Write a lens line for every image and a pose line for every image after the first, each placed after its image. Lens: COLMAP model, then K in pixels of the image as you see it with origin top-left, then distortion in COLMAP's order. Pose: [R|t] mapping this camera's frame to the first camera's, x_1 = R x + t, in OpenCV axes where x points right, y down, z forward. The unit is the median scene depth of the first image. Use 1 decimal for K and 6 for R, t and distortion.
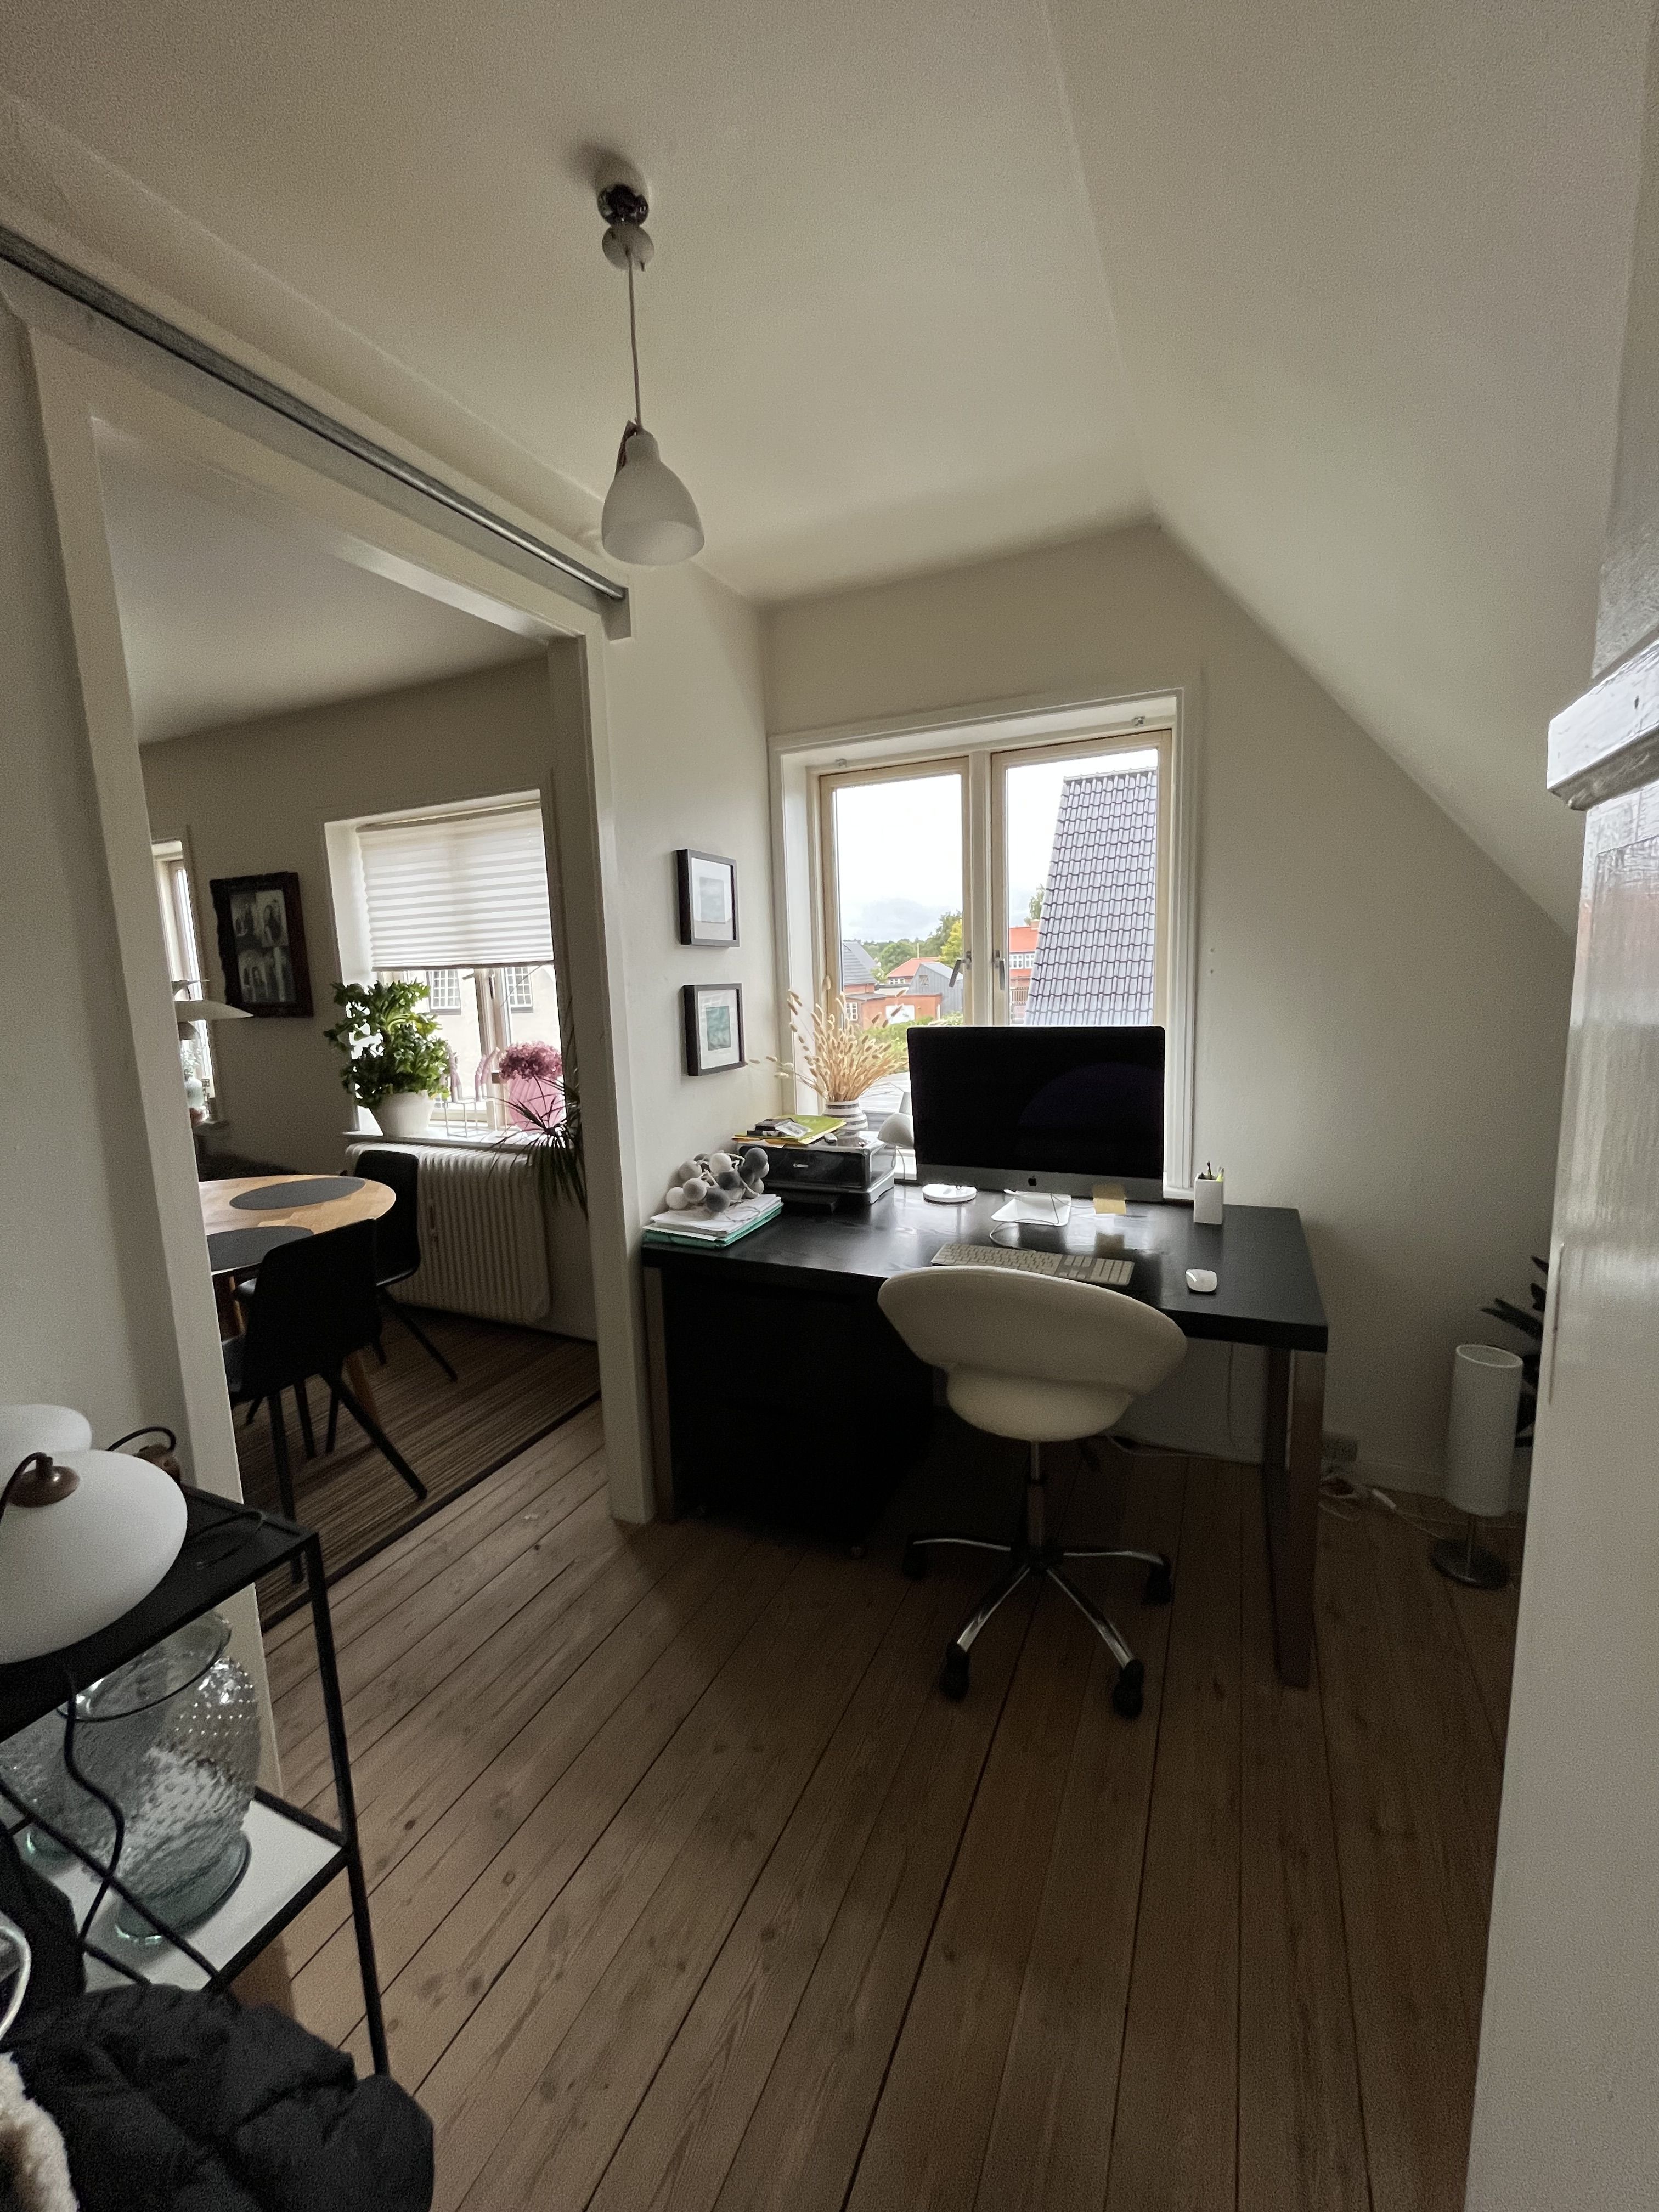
lens RADIAL K [[890.7, 0, 828.4], [0, 890.7, 1099.6], [0, 0, 1]] dist [-0.000172, -0.000177]
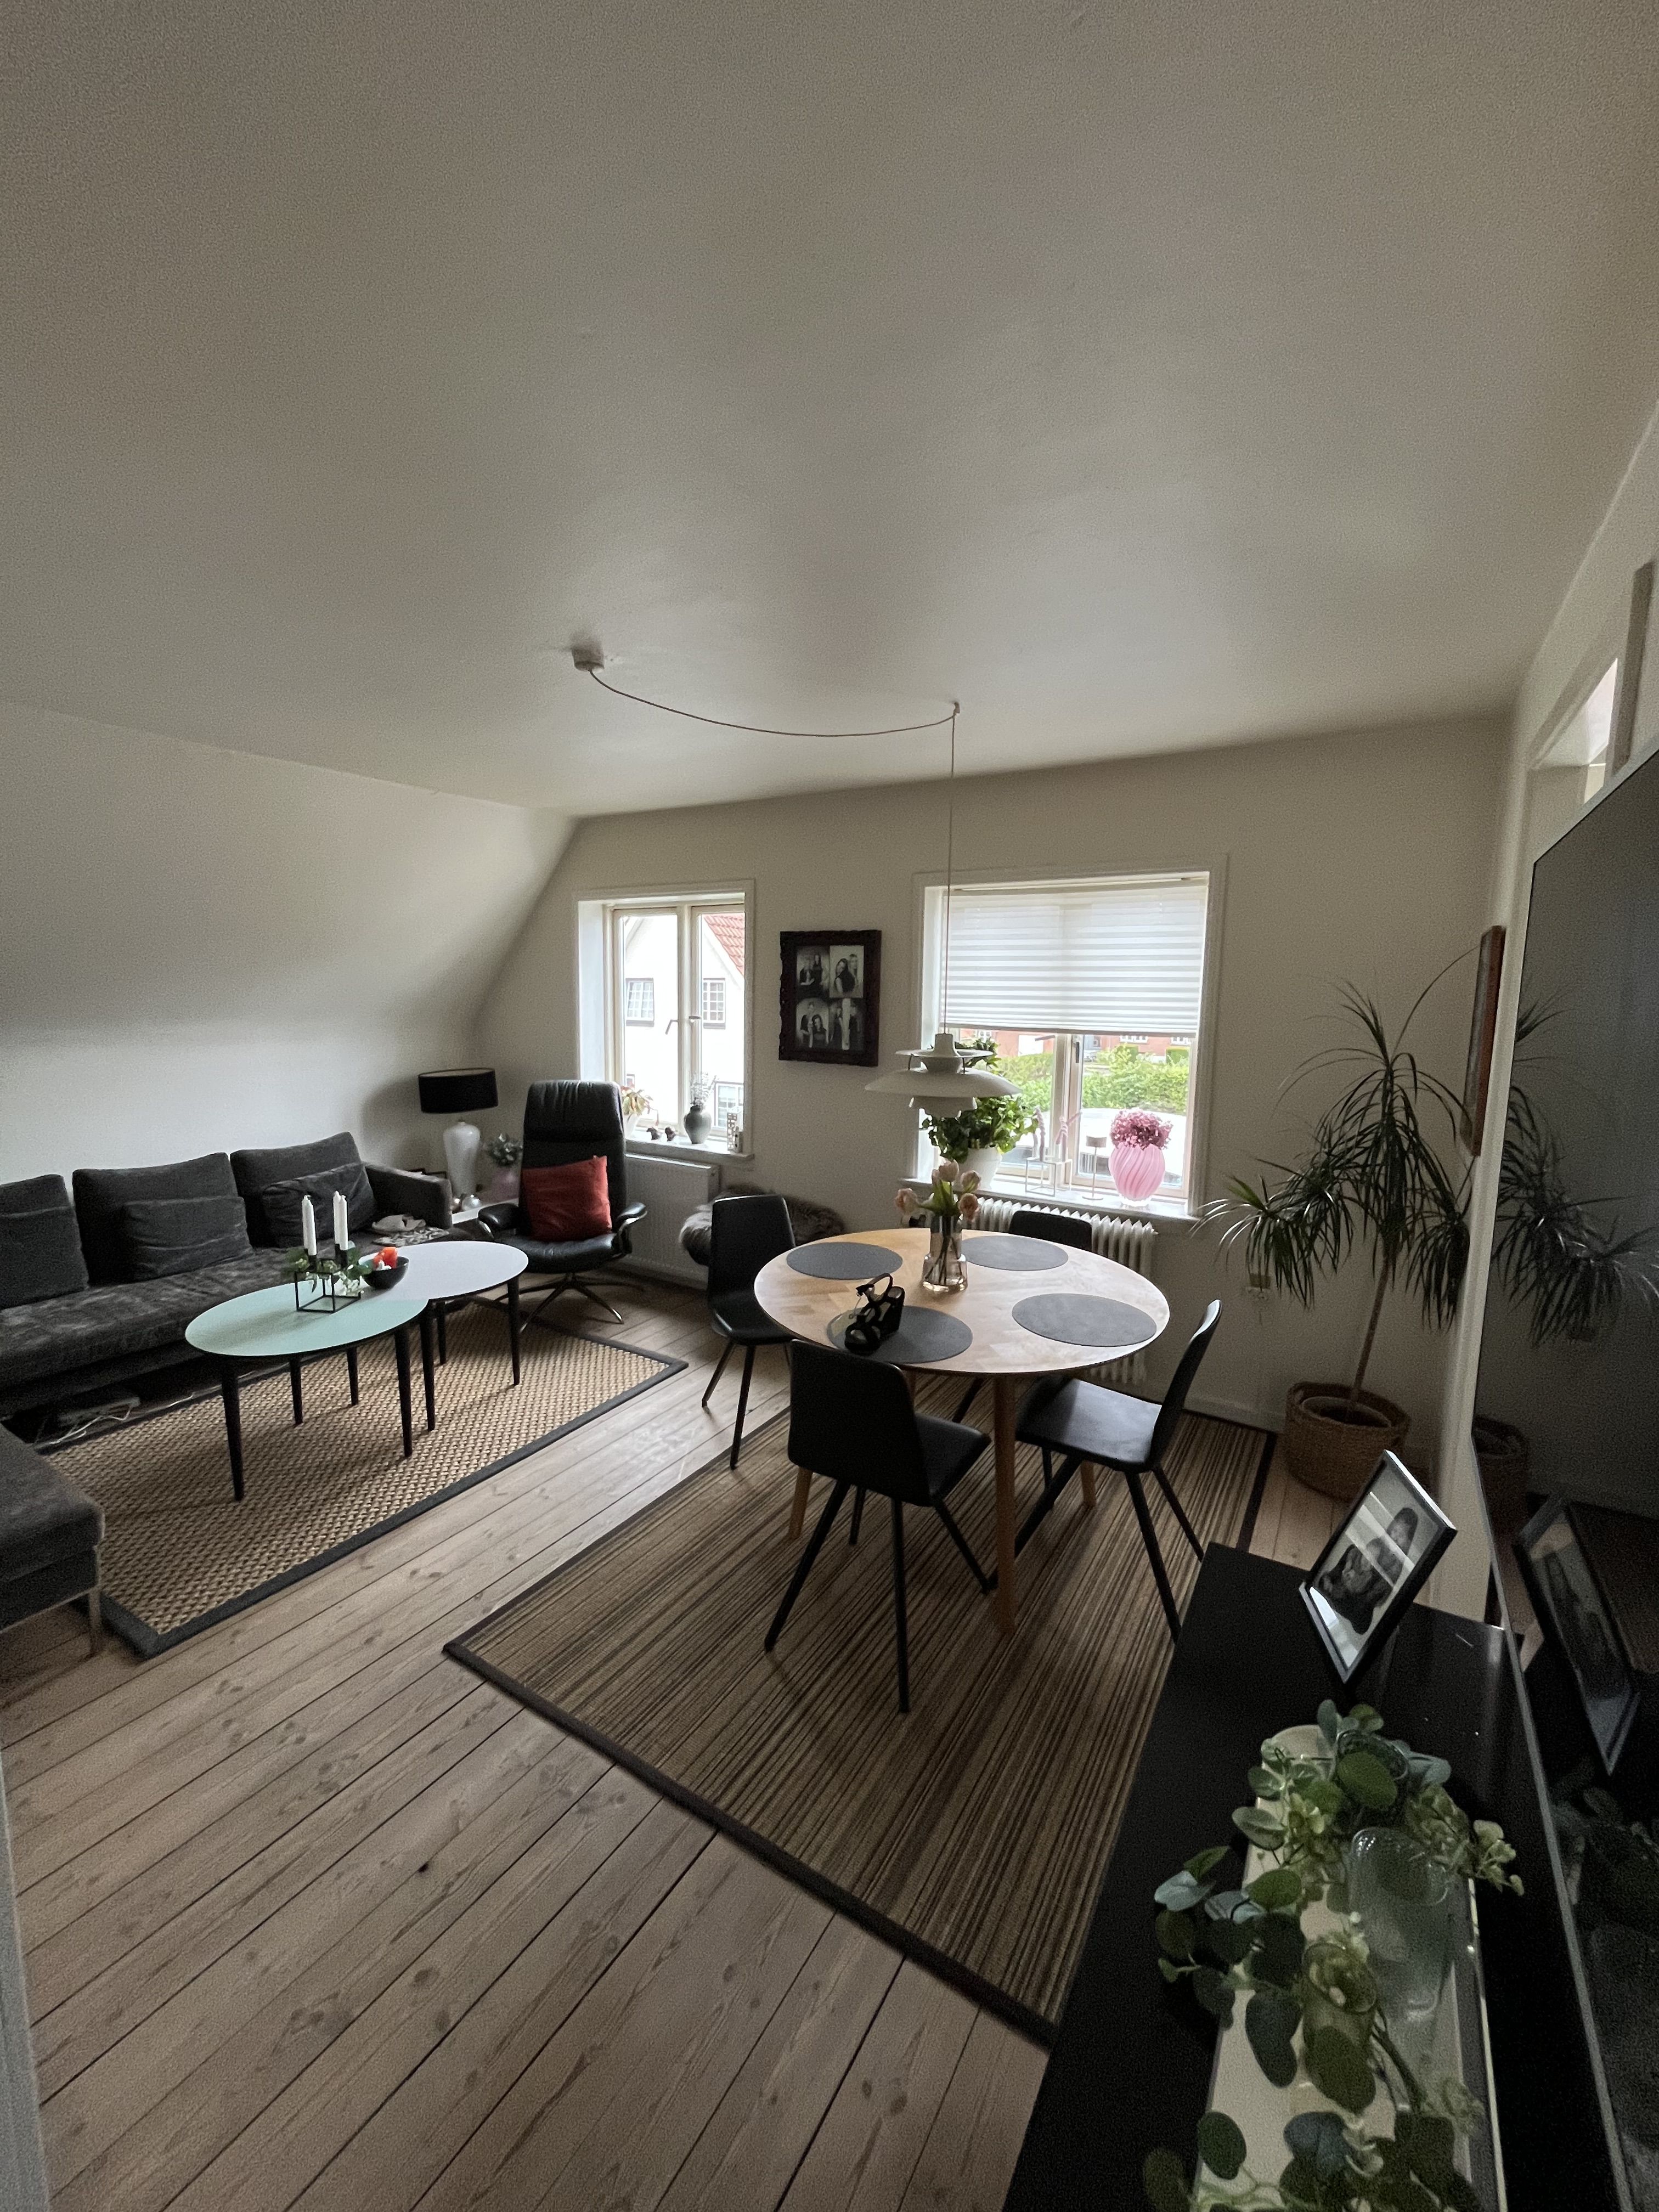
lens RADIAL K [[890.7, 0, 829.0], [0, 890.7, 1105.6], [0, 0, 1]] dist [-0.000172, -0.000177]
pose [[0.991245, 0.066788, -0.113894, -0.507095], [-0.068550, 0.997580, -0.011627, -0.029852], [0.112842, 0.019332, 0.993425, -0.054973]]
